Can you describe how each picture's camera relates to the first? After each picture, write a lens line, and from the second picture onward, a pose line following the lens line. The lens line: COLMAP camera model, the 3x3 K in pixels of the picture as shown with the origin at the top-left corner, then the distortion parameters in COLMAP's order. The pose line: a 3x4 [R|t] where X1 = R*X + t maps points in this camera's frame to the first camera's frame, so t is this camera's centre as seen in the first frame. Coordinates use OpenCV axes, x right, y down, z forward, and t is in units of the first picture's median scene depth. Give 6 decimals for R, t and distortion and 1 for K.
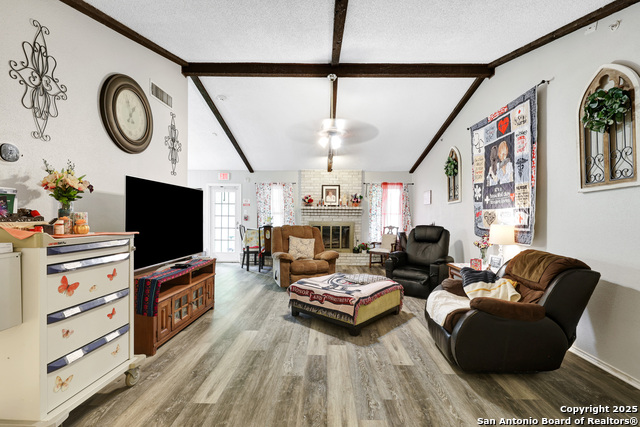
lens RADIAL K [[297.2, 0, 325.2], [0, 297.2, 217.3], [0, 0, 1]] dist [0.001521, 0.000000]
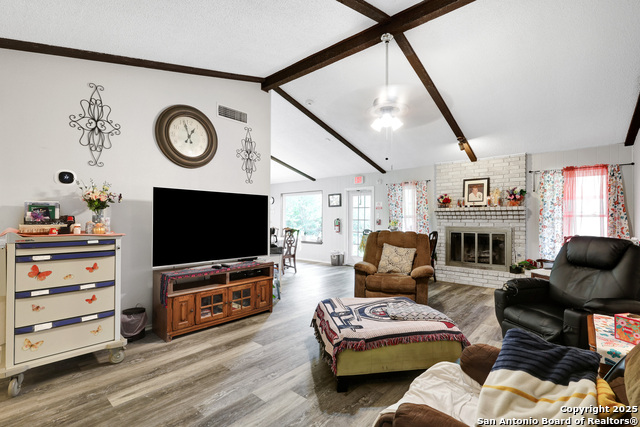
lens RADIAL K [[297.2, 0, 322.1], [0, 297.2, 214.9], [0, 0, 1]] dist [0.001521, 0.000000]
pose [[0.761842, -0.012644, -0.647639, 0.464470], [-0.001081, 0.999783, -0.020791, -0.001767], [0.647762, 0.016539, 0.761663, 0.380916]]
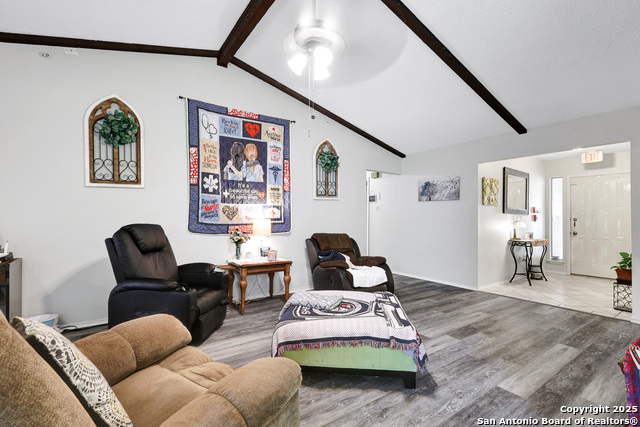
lens RADIAL K [[297.2, 0, 319.7], [0, 297.2, 213.3], [0, 0, 1]] dist [0.001521, 0.000000]
pose [[-0.583462, 0.002442, 0.812136, -0.481993], [-0.006920, 0.999944, -0.007979, 0.012050], [-0.812111, -0.010276, -0.583413, 1.550838]]
